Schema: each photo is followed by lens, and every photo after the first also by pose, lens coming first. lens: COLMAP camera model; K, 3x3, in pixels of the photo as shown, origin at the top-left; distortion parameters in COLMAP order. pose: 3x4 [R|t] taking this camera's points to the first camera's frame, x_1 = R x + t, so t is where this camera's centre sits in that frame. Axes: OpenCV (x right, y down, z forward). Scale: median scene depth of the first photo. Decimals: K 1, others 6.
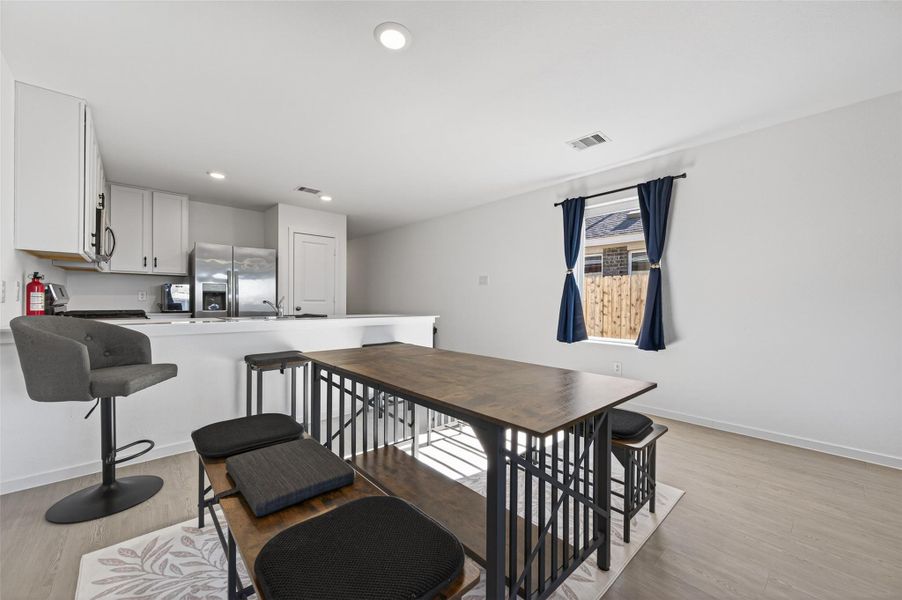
lens RADIAL K [[348.3, 0, 447.3], [0, 348.3, 301.2], [0, 0, 1]] dist [0.000232, -0.000106]
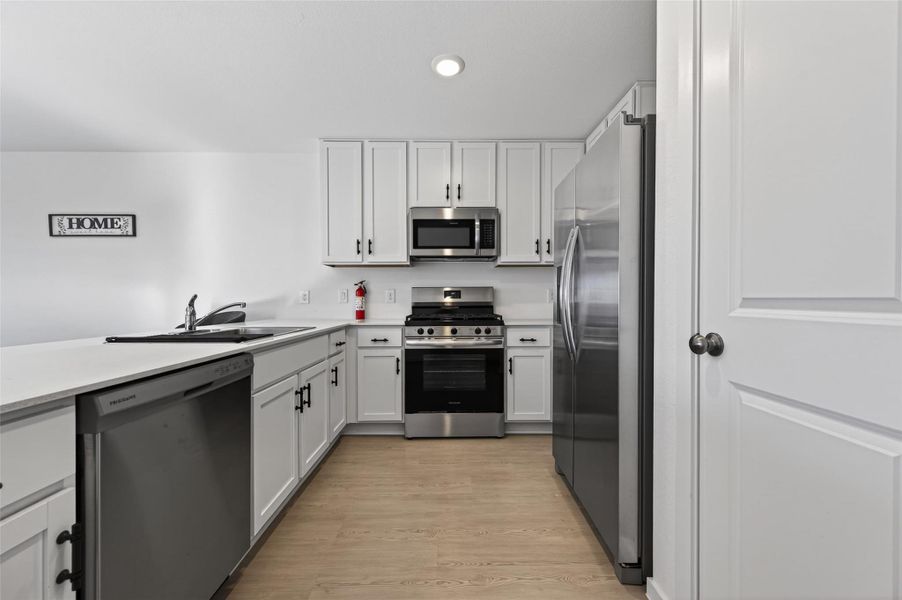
lens RADIAL K [[350.2, 0, 450.8], [0, 350.2, 302.6], [0, 0, 1]] dist [0.002255, -0.000162]
pose [[-0.654735, -0.000260, -0.755859, -0.234040], [-0.001504, 0.999998, 0.000959, -0.002333], [0.755857, 0.001765, -0.654734, 1.240318]]
